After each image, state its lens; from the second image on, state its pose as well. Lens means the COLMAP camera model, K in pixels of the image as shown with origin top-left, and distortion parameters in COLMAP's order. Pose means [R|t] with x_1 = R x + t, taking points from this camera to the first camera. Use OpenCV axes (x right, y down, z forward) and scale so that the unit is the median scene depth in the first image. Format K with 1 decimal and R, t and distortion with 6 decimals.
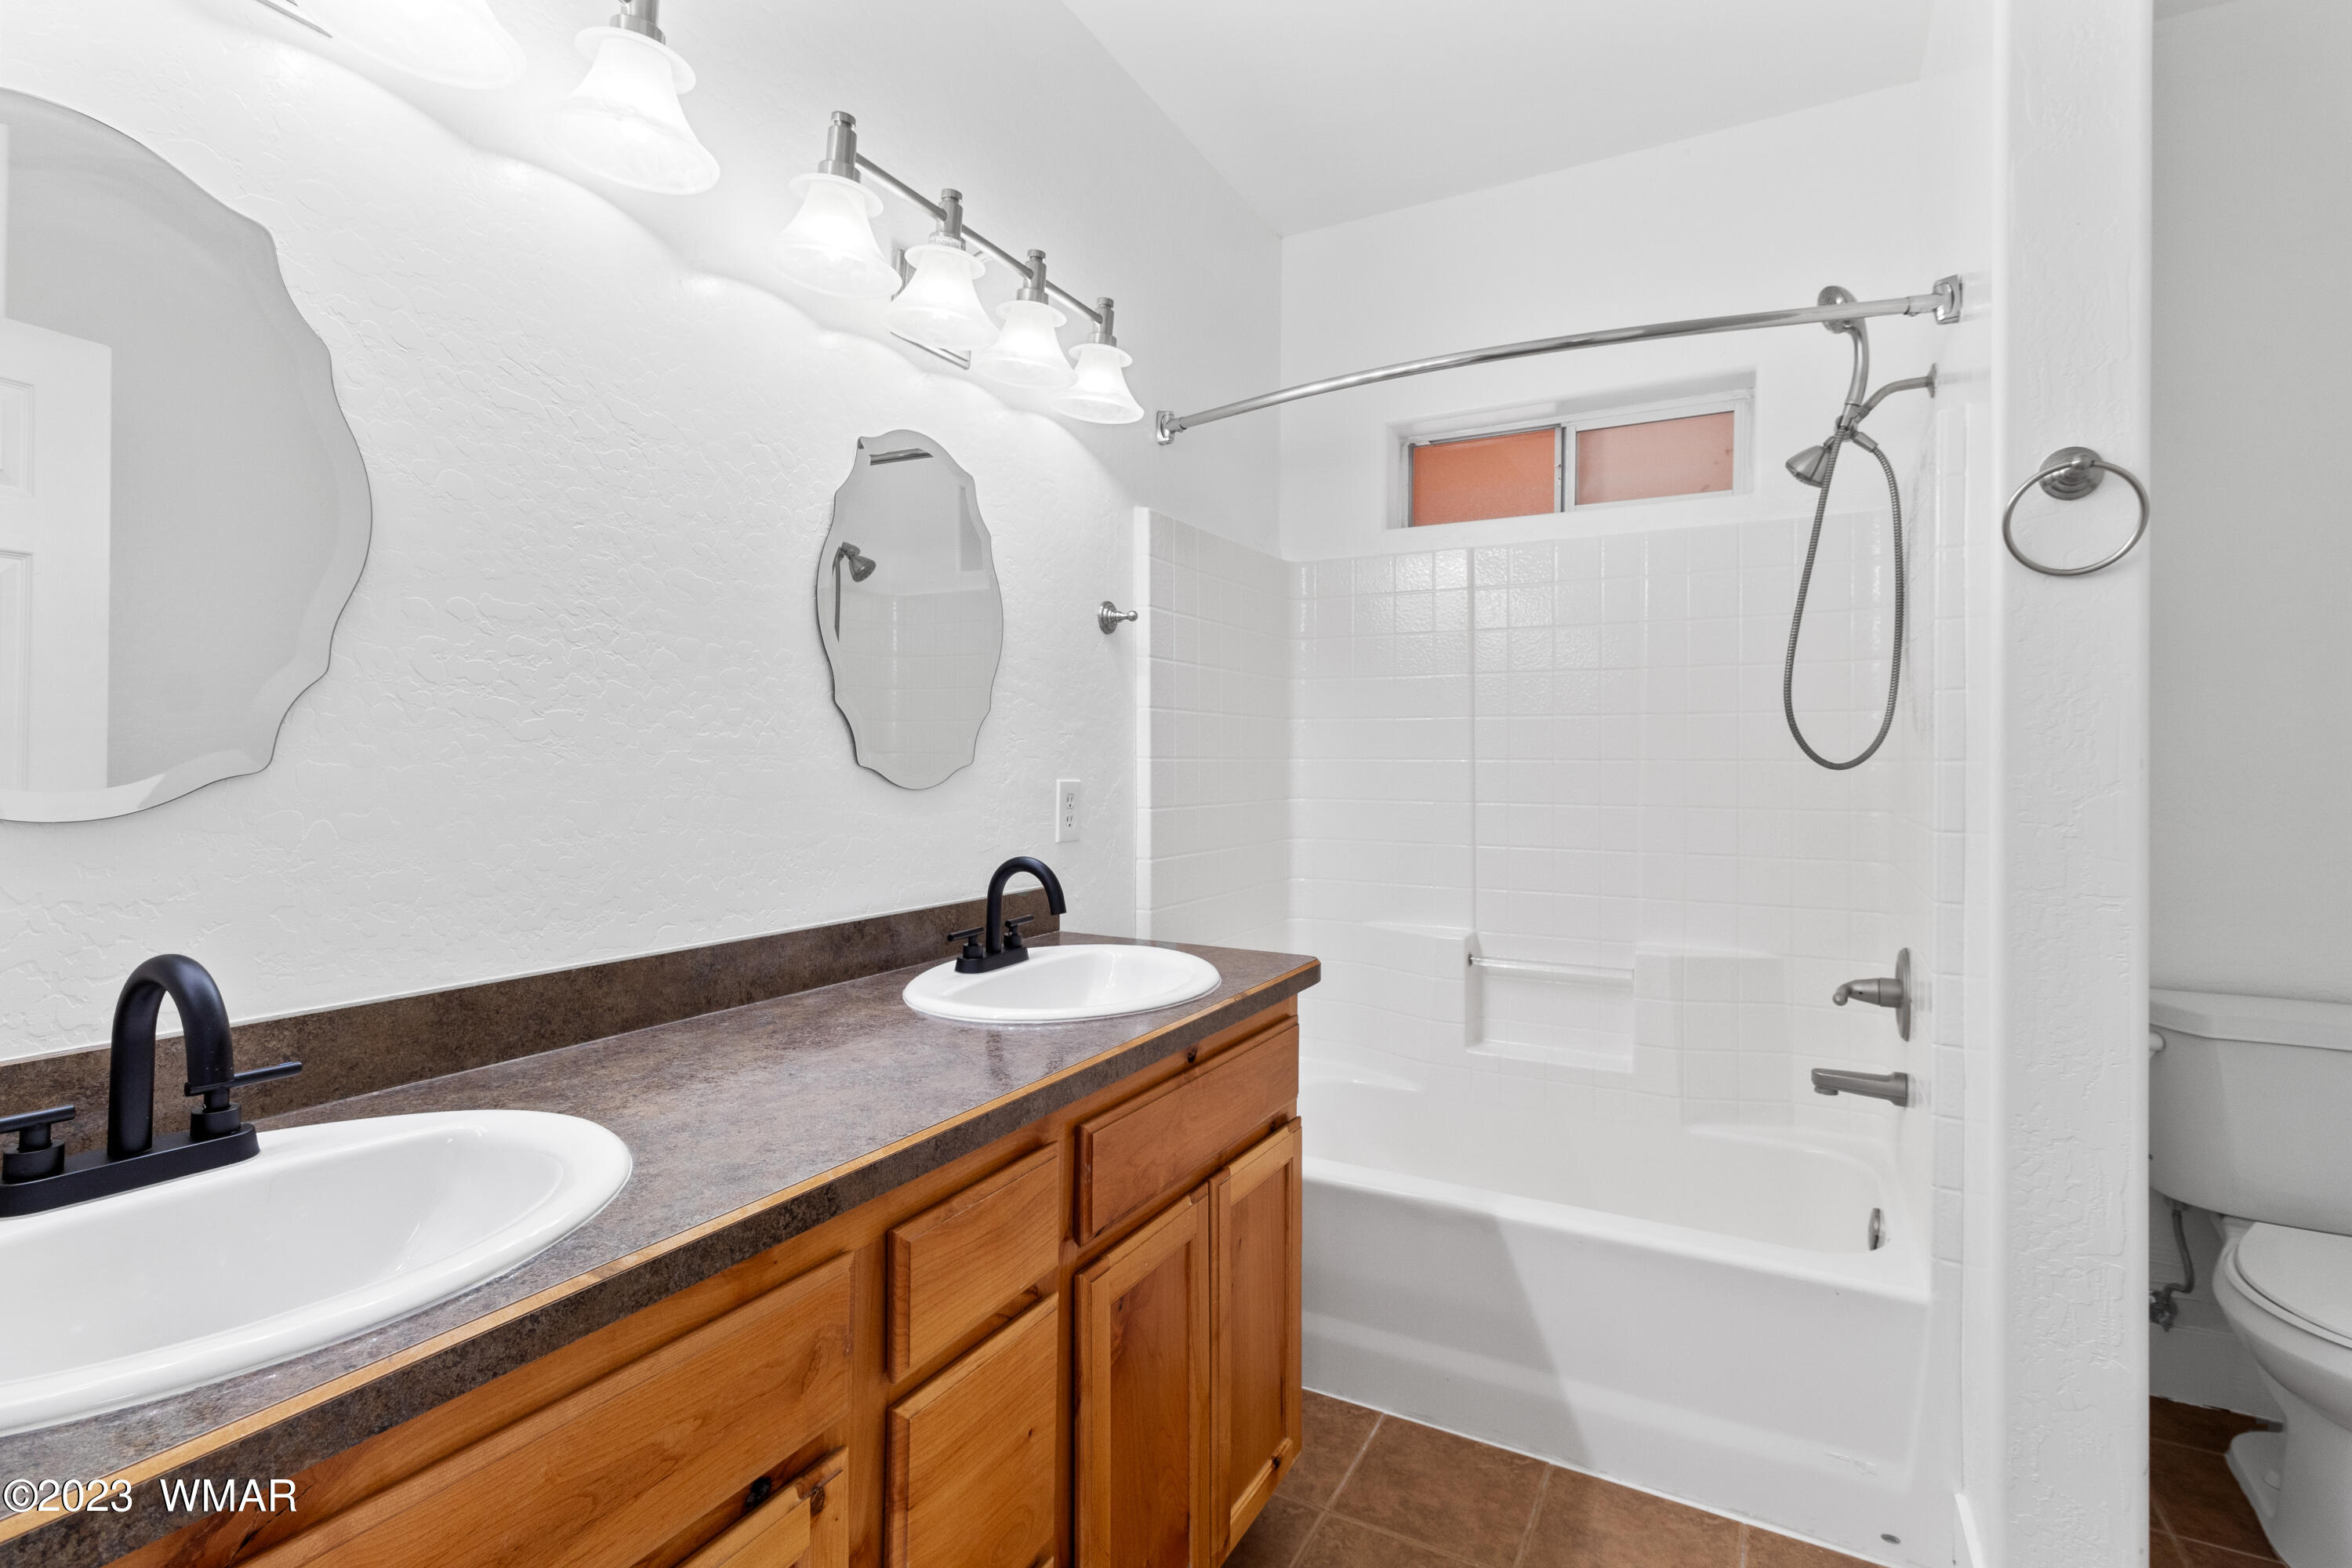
lens RADIAL K [[1080.8, 0, 1191.7], [0, 1080.8, 771.7], [0, 0, 1]] dist [-0.000827, -0.000759]
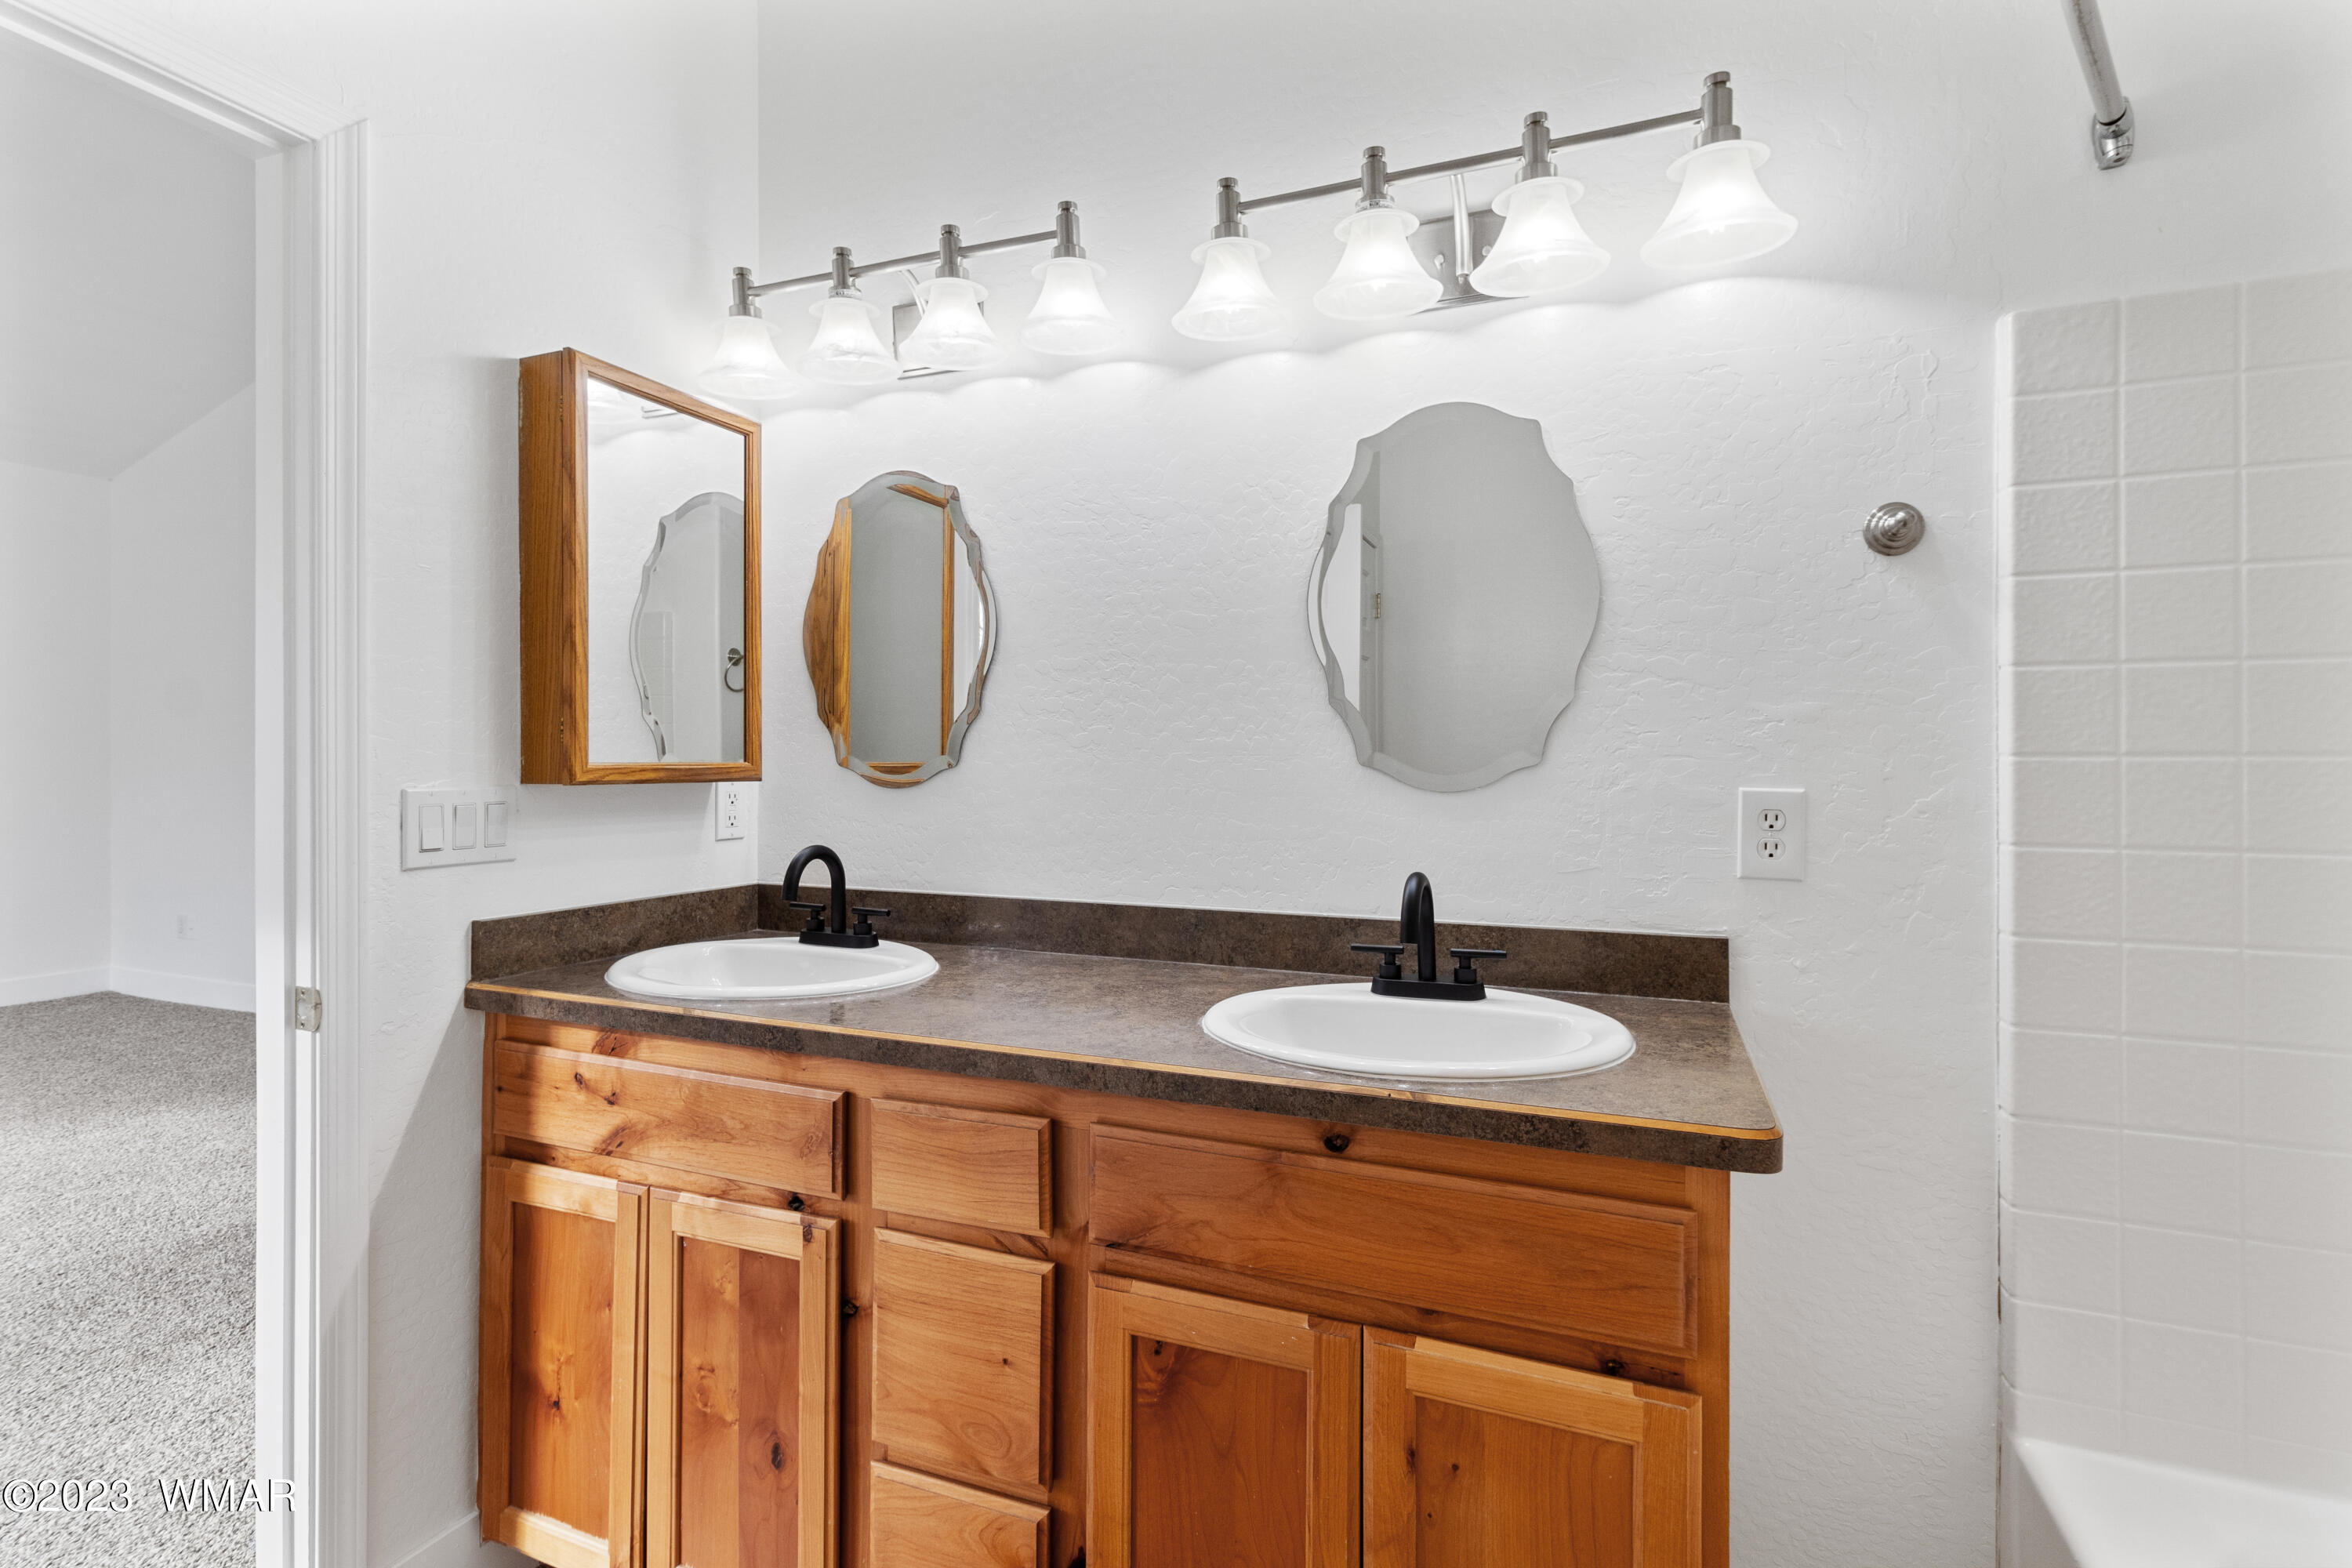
lens RADIAL K [[1080.8, 0, 1194.4], [0, 1080.8, 771.4], [0, 0, 1]] dist [-0.000827, -0.000759]
pose [[0.114732, 0.005520, -0.993381, 0.850759], [-0.009748, 0.999943, 0.004431, -0.004059], [0.993349, 0.009175, 0.114779, 0.919370]]
